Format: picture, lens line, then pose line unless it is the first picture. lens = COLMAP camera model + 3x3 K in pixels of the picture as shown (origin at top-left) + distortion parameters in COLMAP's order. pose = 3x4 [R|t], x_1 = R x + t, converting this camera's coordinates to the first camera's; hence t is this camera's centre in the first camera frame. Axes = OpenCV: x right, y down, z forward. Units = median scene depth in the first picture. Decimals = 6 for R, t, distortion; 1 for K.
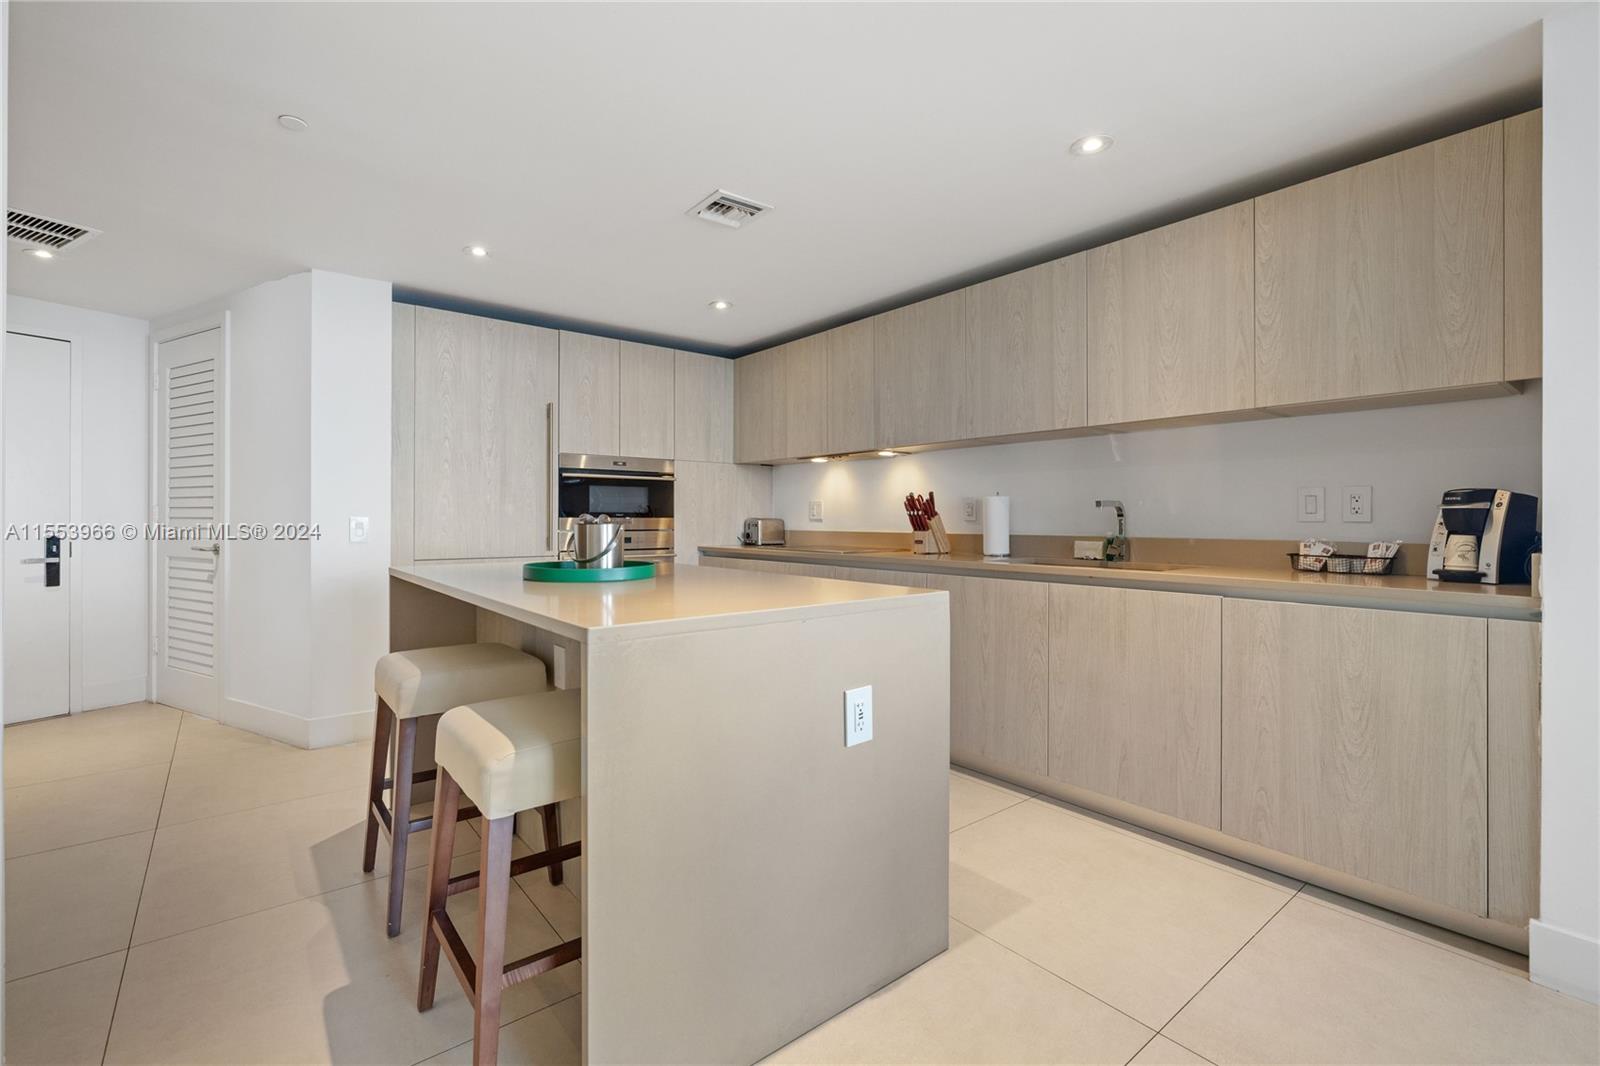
lens RADIAL K [[717.2, 0, 807.2], [0, 717.2, 520.8], [0, 0, 1]] dist [-0.006354, 0.001017]
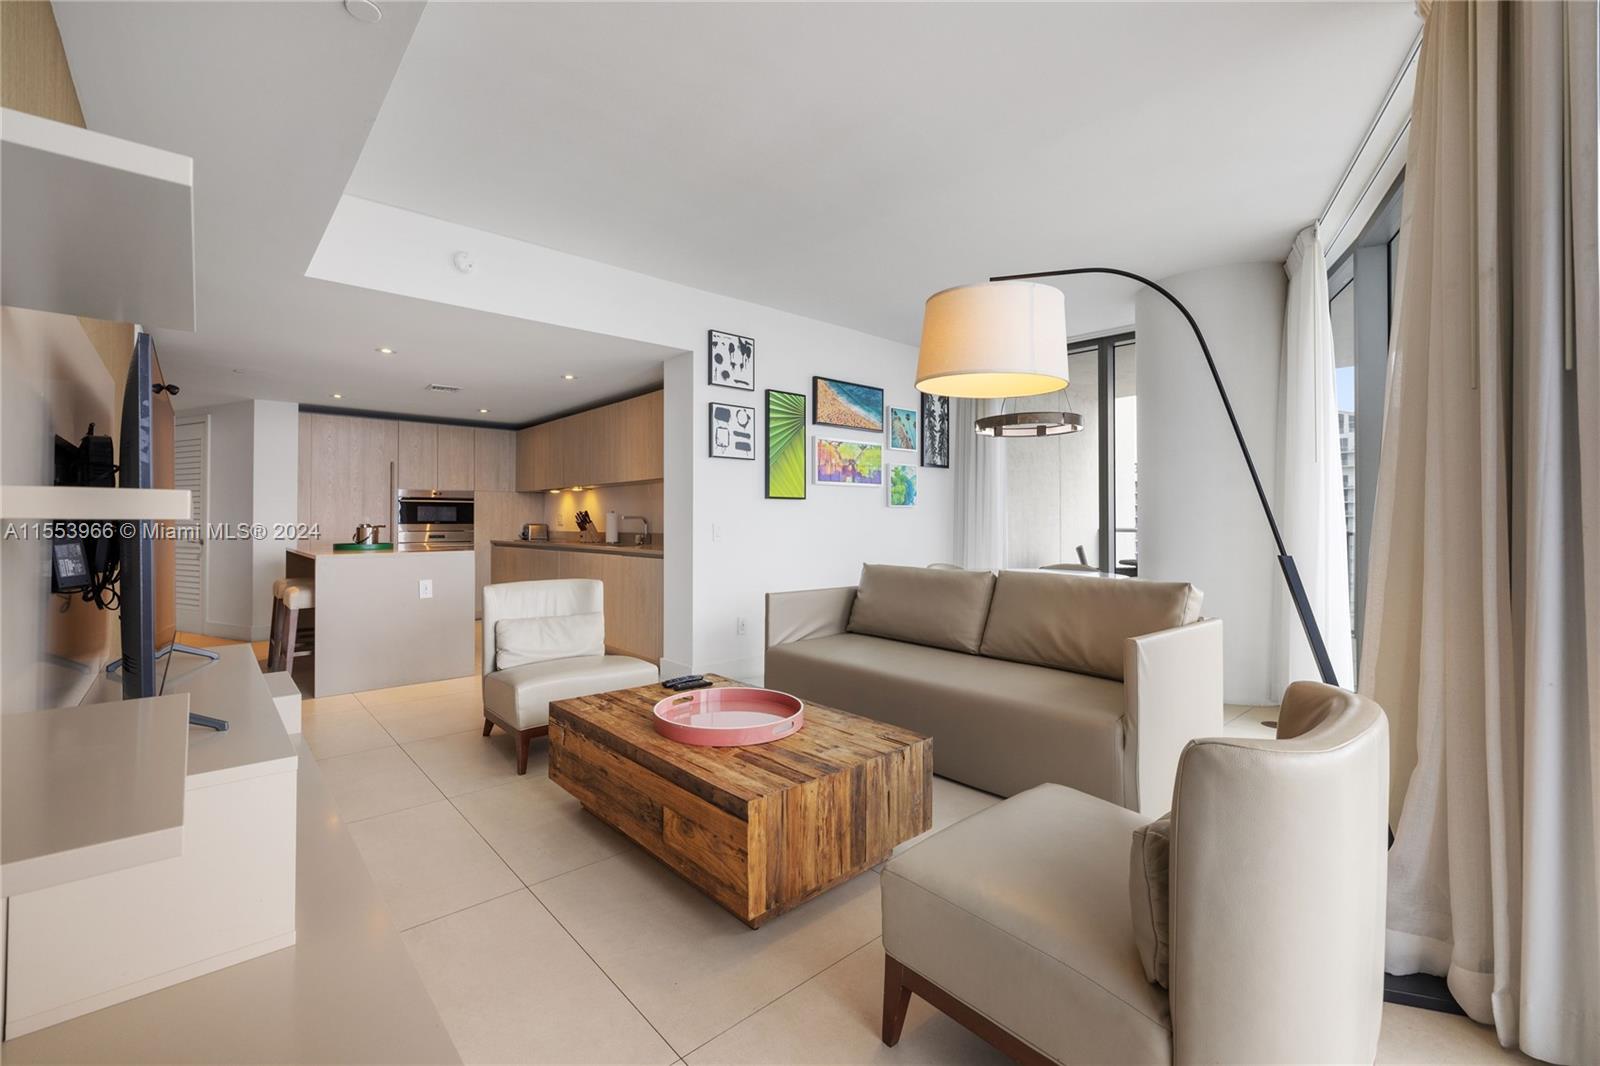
lens RADIAL K [[678.4, 0, 802.7], [0, 678.4, 523.5], [0, 0, 1]] dist [0.007799, -0.000416]
pose [[0.999116, -0.001858, 0.041995, 0.653474], [0.001953, 0.999996, -0.002224, 0.000185], [-0.041990, 0.002304, 0.999115, -0.832408]]
